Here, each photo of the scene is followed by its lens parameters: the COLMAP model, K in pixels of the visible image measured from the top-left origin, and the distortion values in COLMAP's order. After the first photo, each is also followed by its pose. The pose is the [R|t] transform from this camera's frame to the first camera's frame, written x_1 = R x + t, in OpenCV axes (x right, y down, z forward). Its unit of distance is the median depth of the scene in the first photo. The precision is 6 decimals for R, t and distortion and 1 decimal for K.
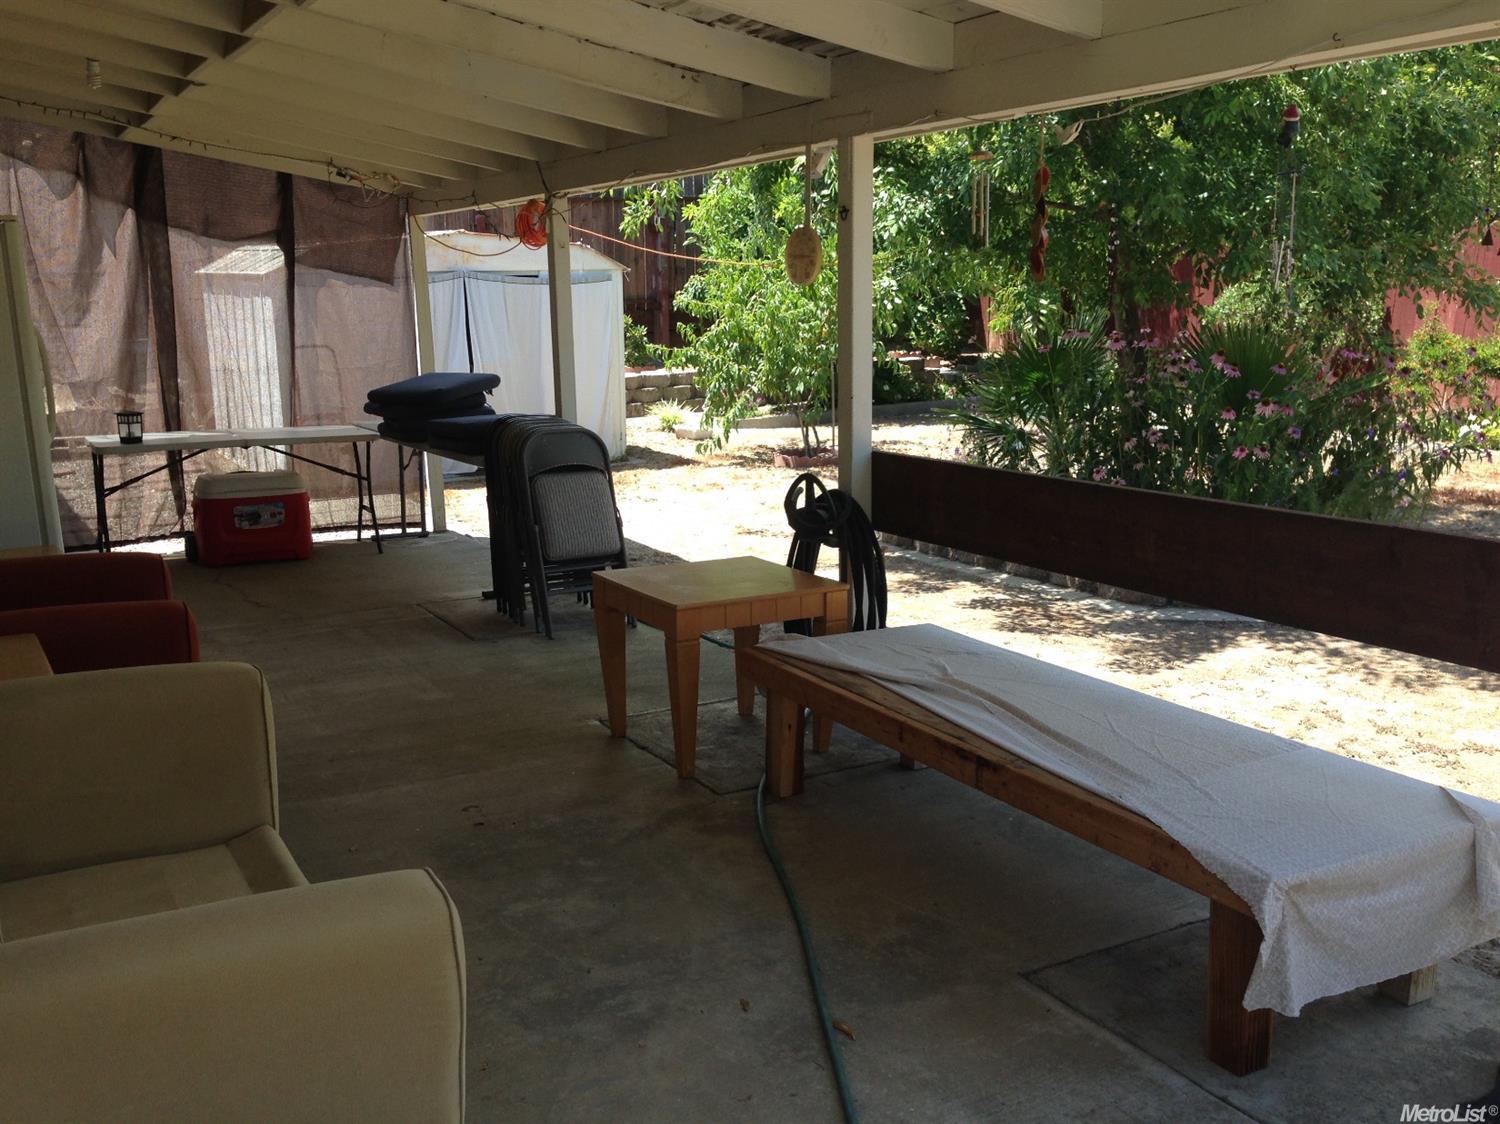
lens RADIAL K [[1366.8, 0, 755.8], [0, 1366.8, 558.3], [0, 0, 1]] dist [0.067314, -0.075976]
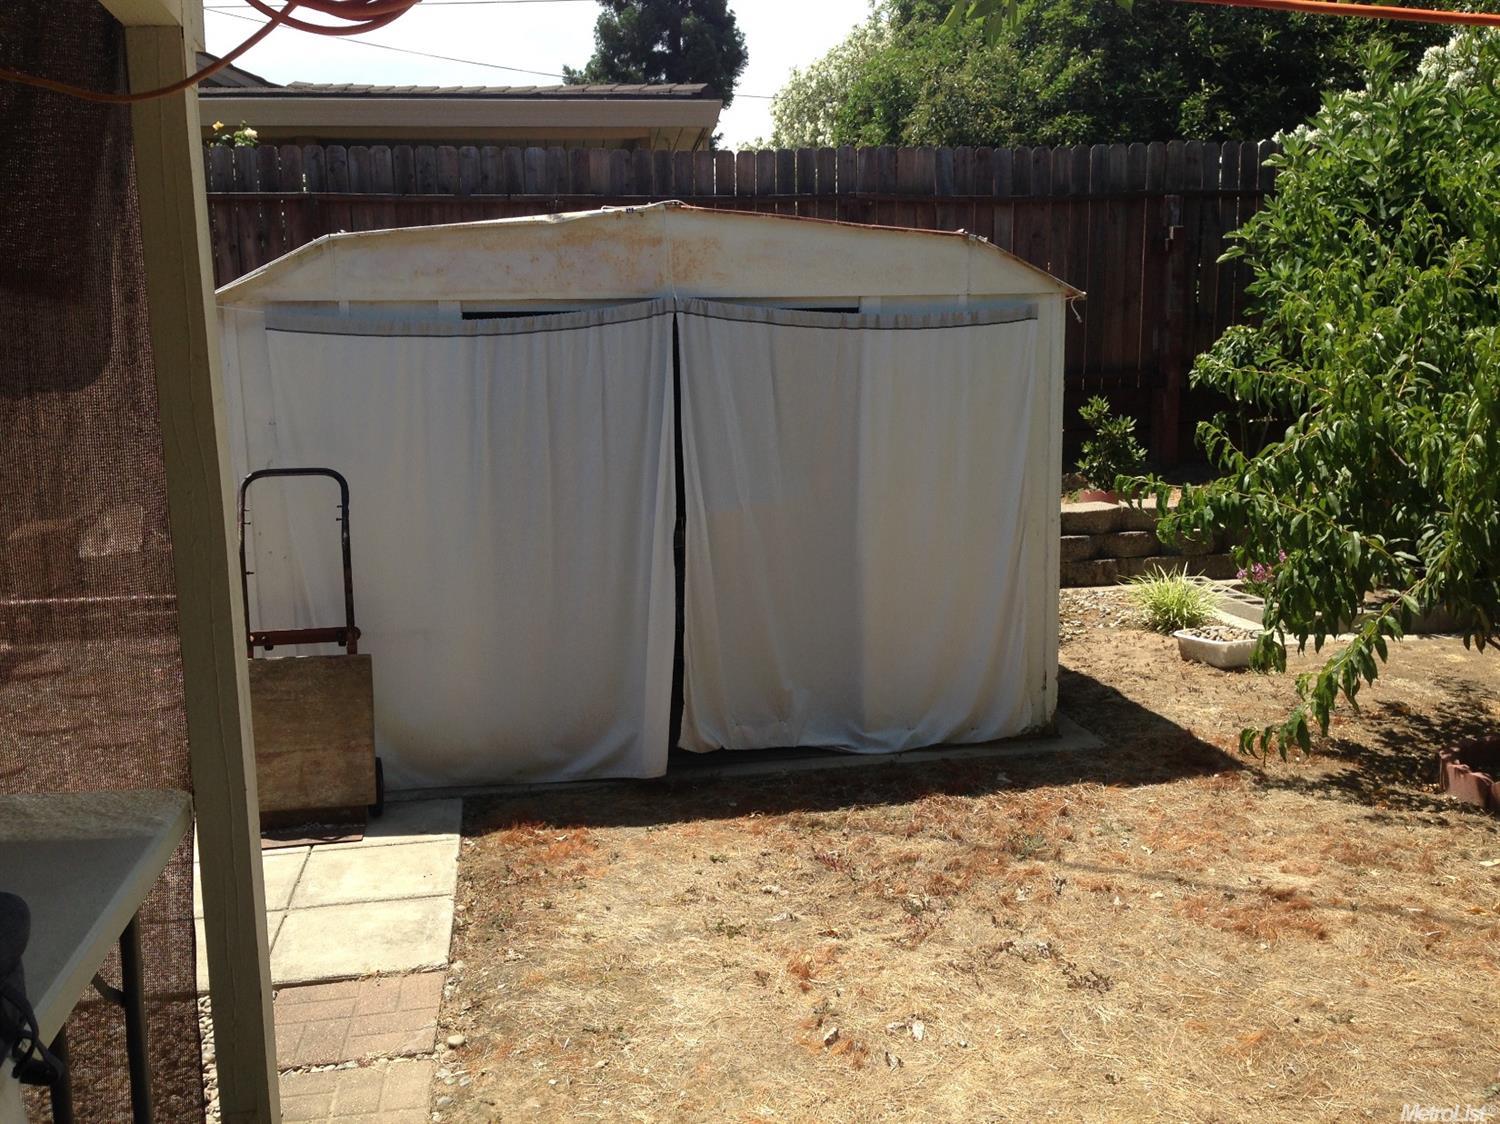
lens RADIAL K [[1366.8, 0, 755.8], [0, 1366.8, 558.3], [0, 0, 1]] dist [0.067314, -0.075976]
pose [[0.935775, 0.050762, -0.348924, -0.035224], [-0.069406, 0.996740, -0.041132, -0.104059], [0.345699, 0.062708, 0.936248, 0.566722]]
